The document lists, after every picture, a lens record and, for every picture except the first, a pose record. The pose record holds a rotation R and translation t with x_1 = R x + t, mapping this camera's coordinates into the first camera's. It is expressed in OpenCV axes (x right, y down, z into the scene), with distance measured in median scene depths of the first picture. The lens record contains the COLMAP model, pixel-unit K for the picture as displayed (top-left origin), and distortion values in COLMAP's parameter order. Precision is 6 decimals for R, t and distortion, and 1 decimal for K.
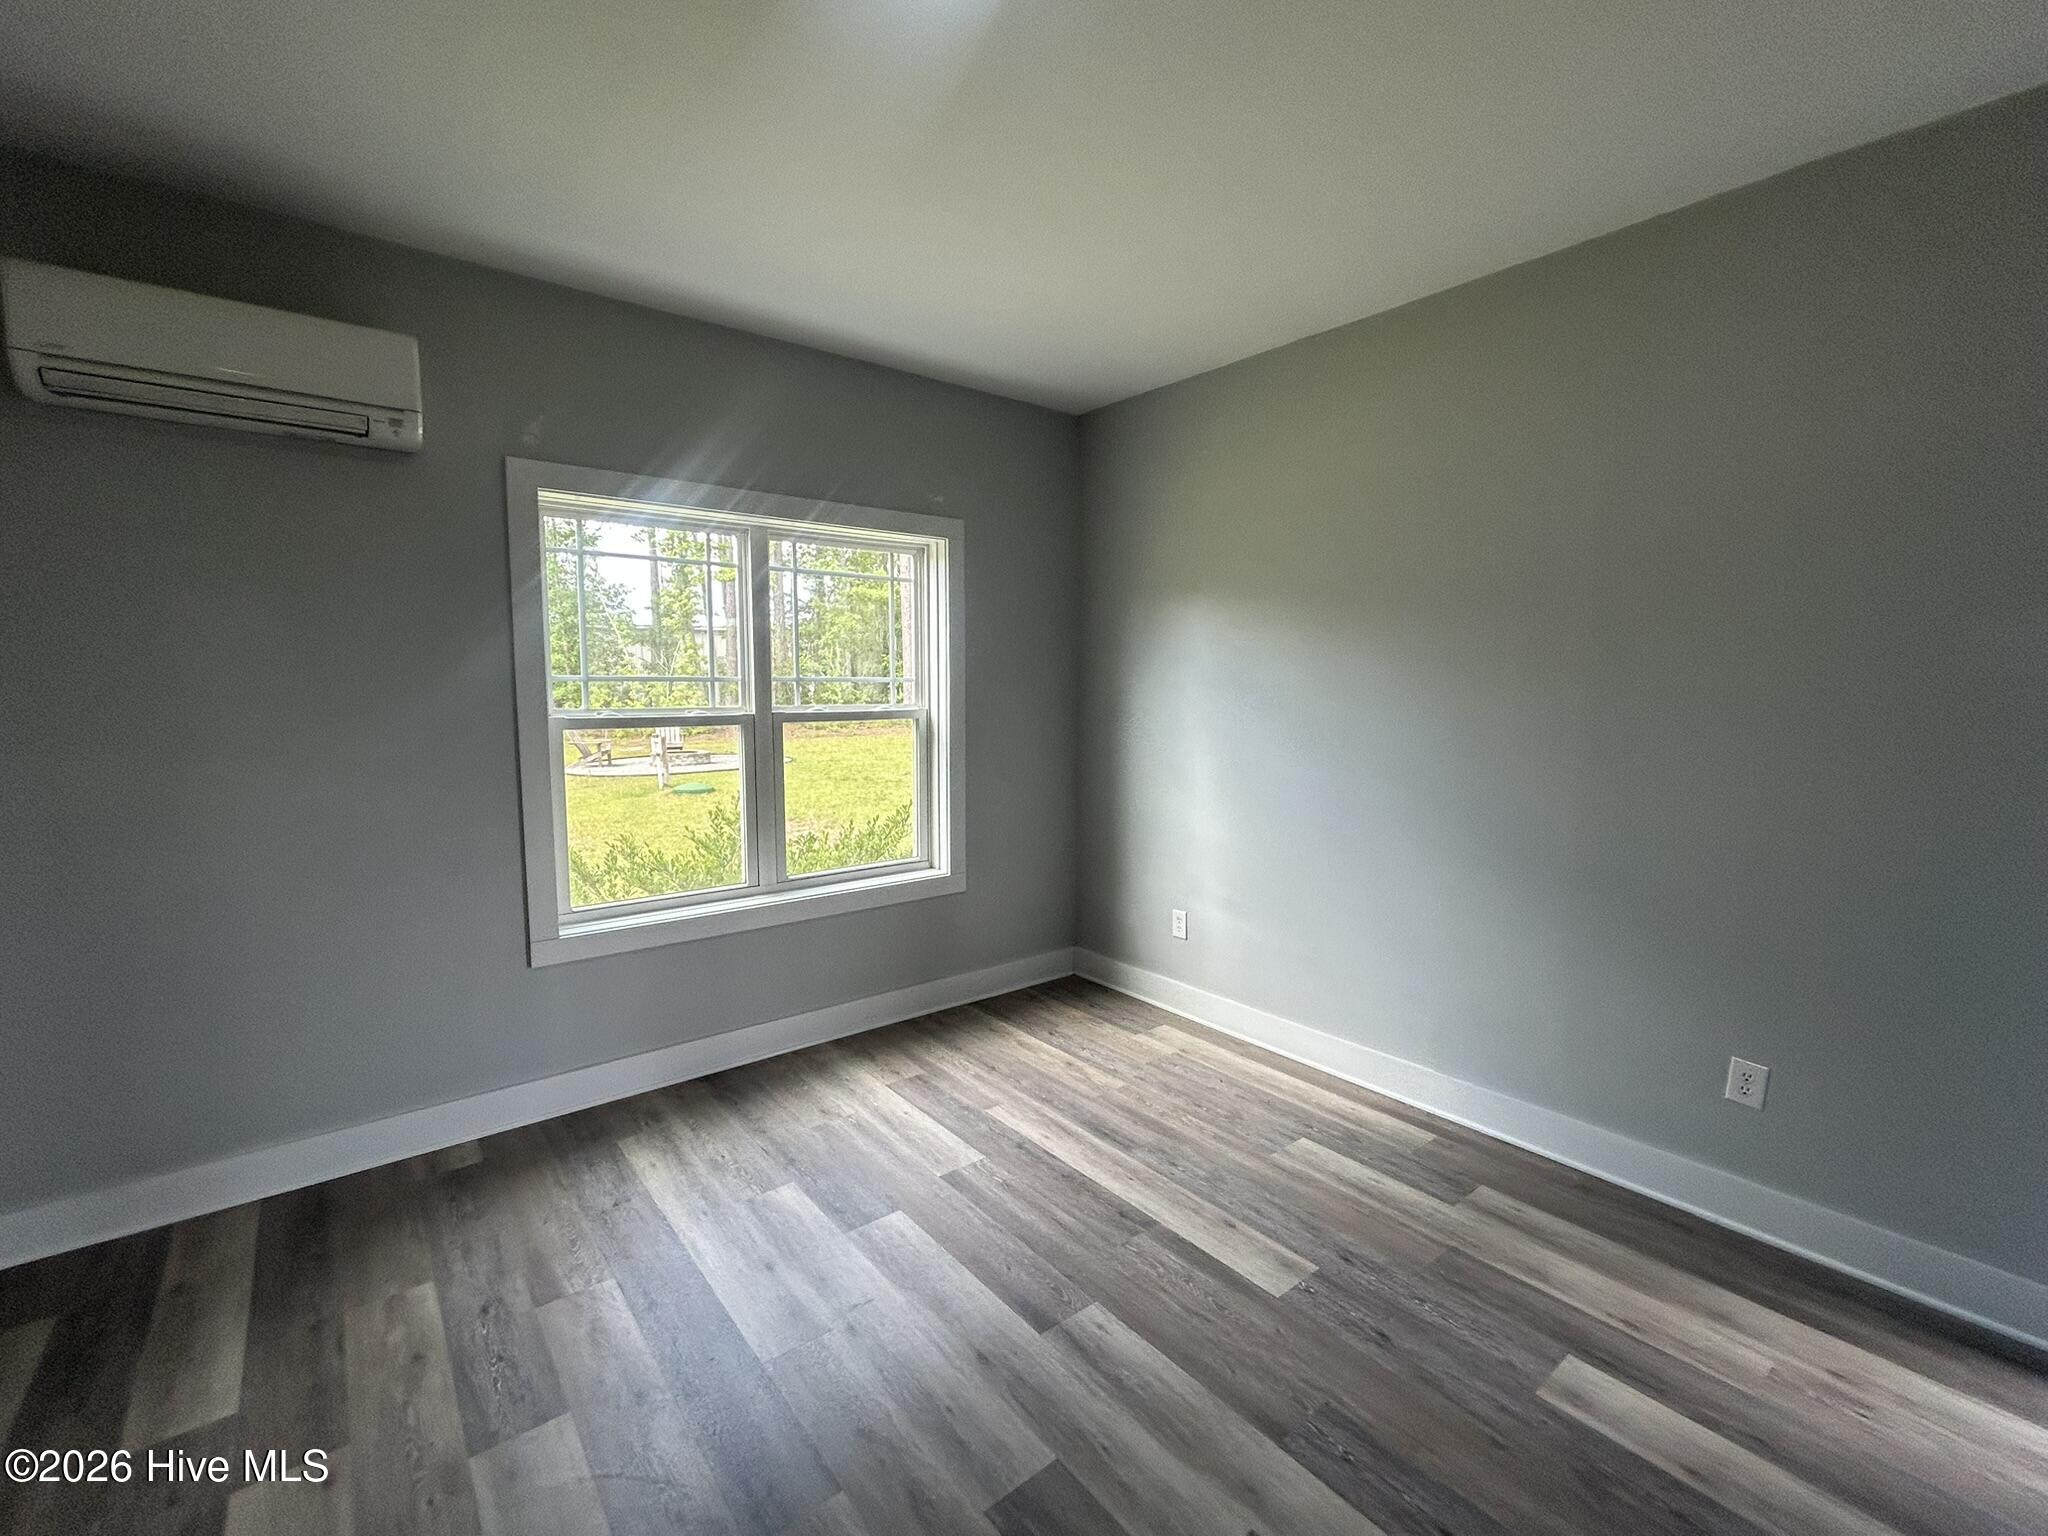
lens RADIAL K [[883.7, 0, 1024.8], [0, 883.7, 758.8], [0, 0, 1]] dist [-0.002012, 0.001821]
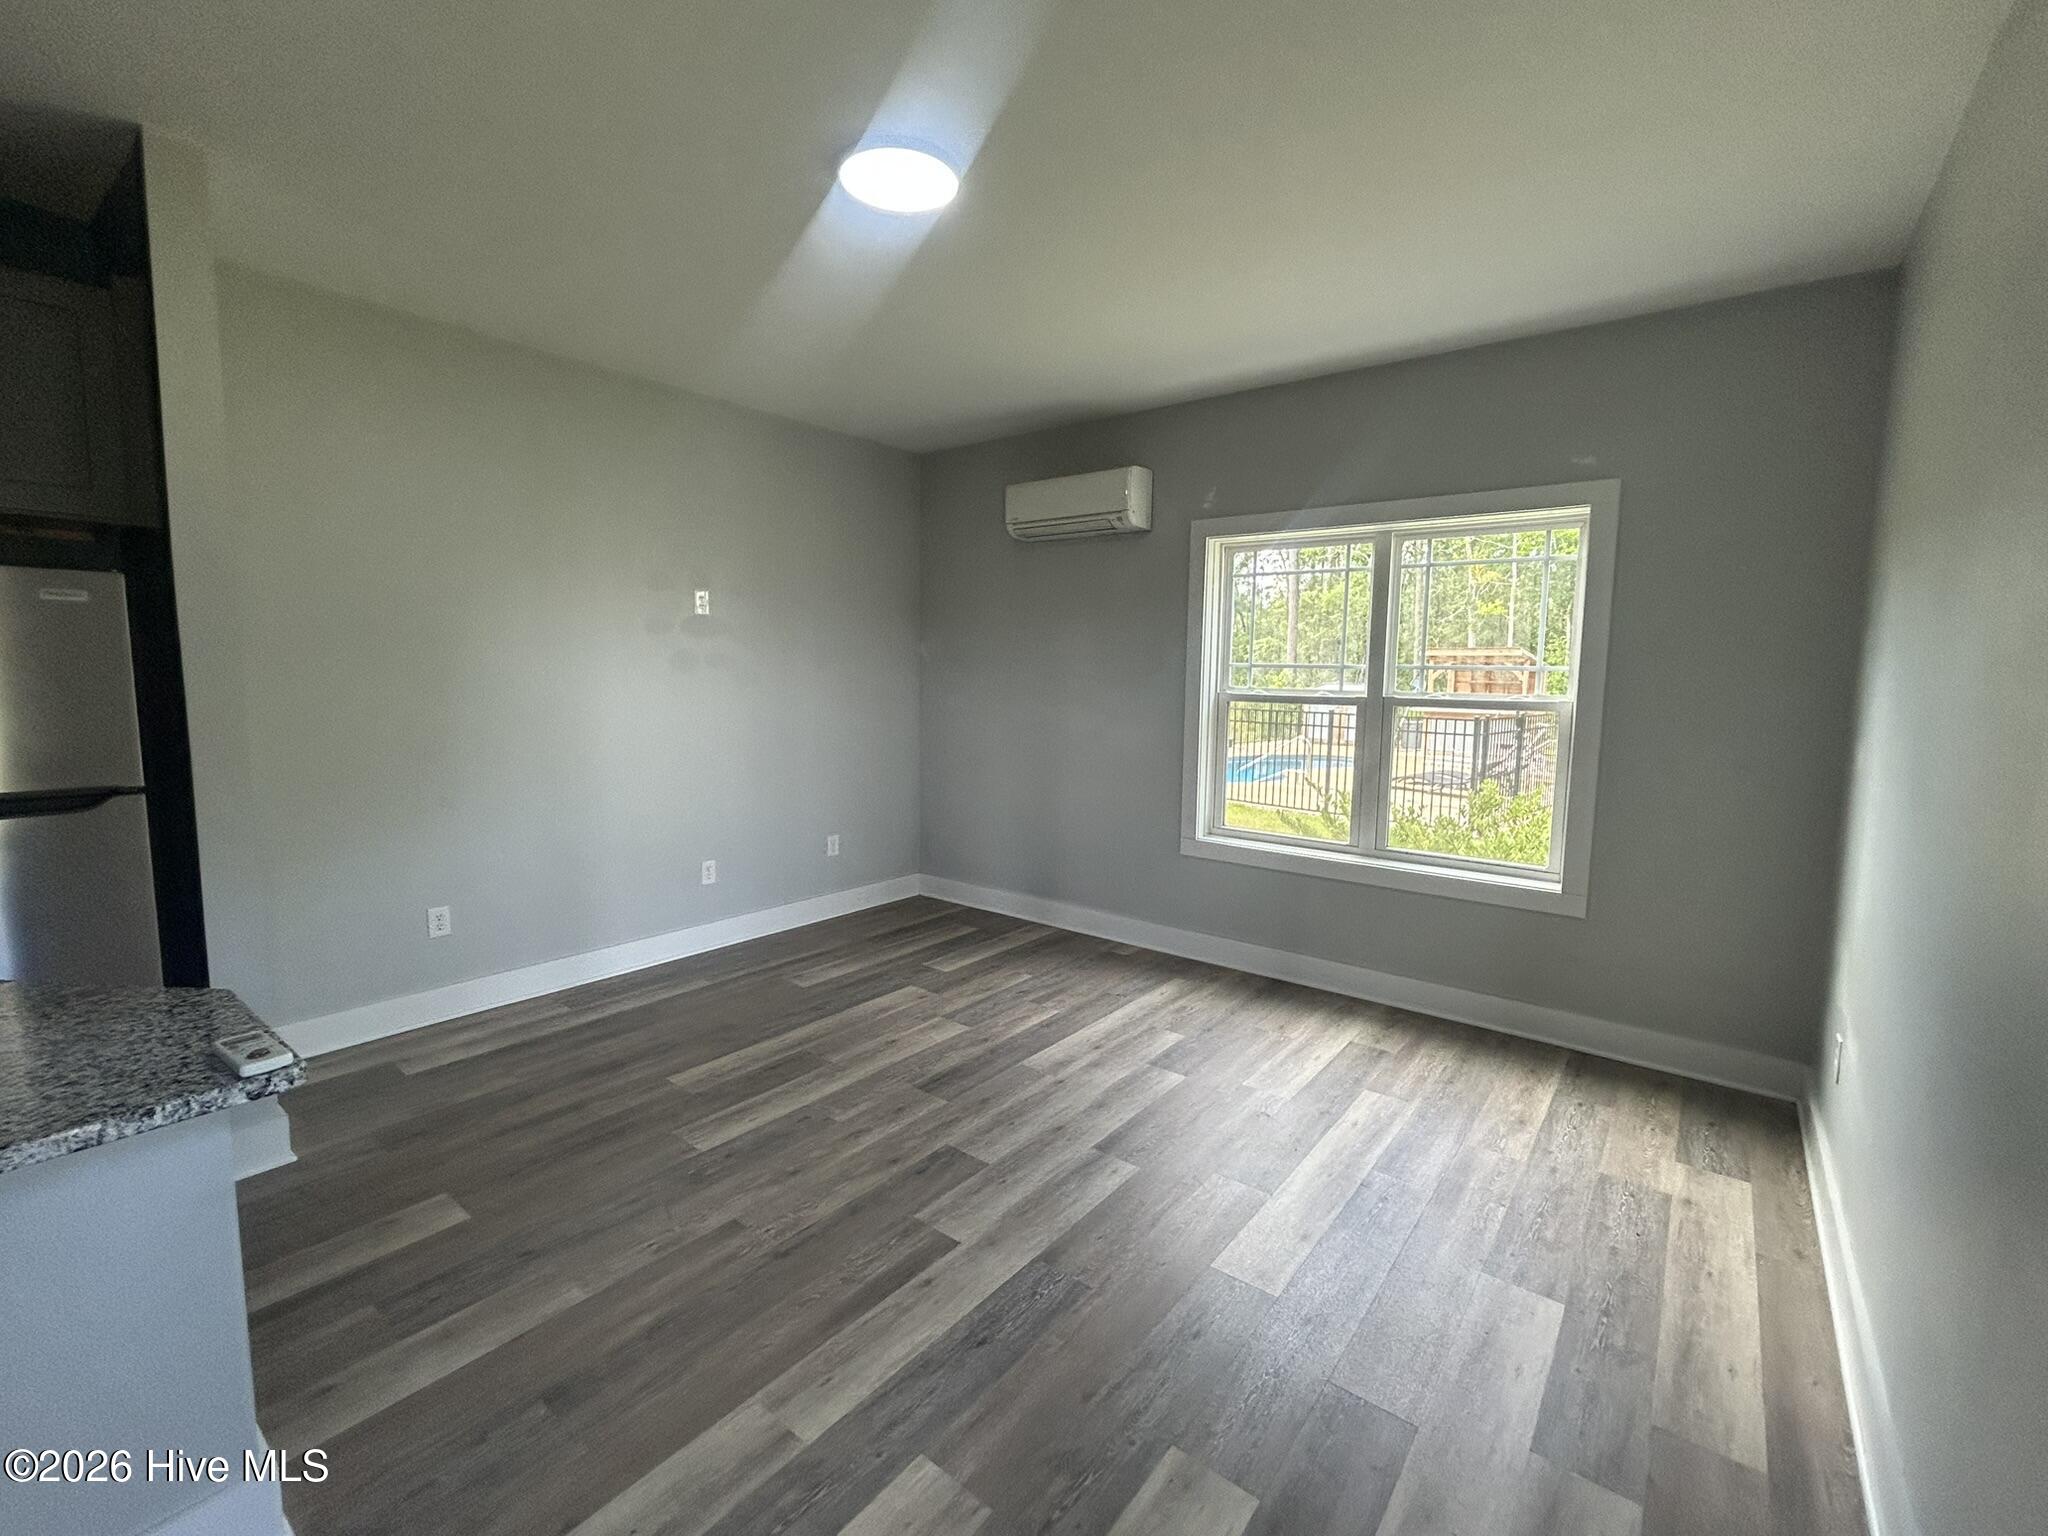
lens RADIAL K [[883.7, 0, 1024.8], [0, 883.7, 758.8], [0, 0, 1]] dist [-0.002012, 0.001821]
pose [[0.222452, 0.099896, -0.969812, 0.846865], [-0.100487, 0.991788, 0.079111, -0.020268], [0.969751, 0.079855, 0.230664, 0.372086]]
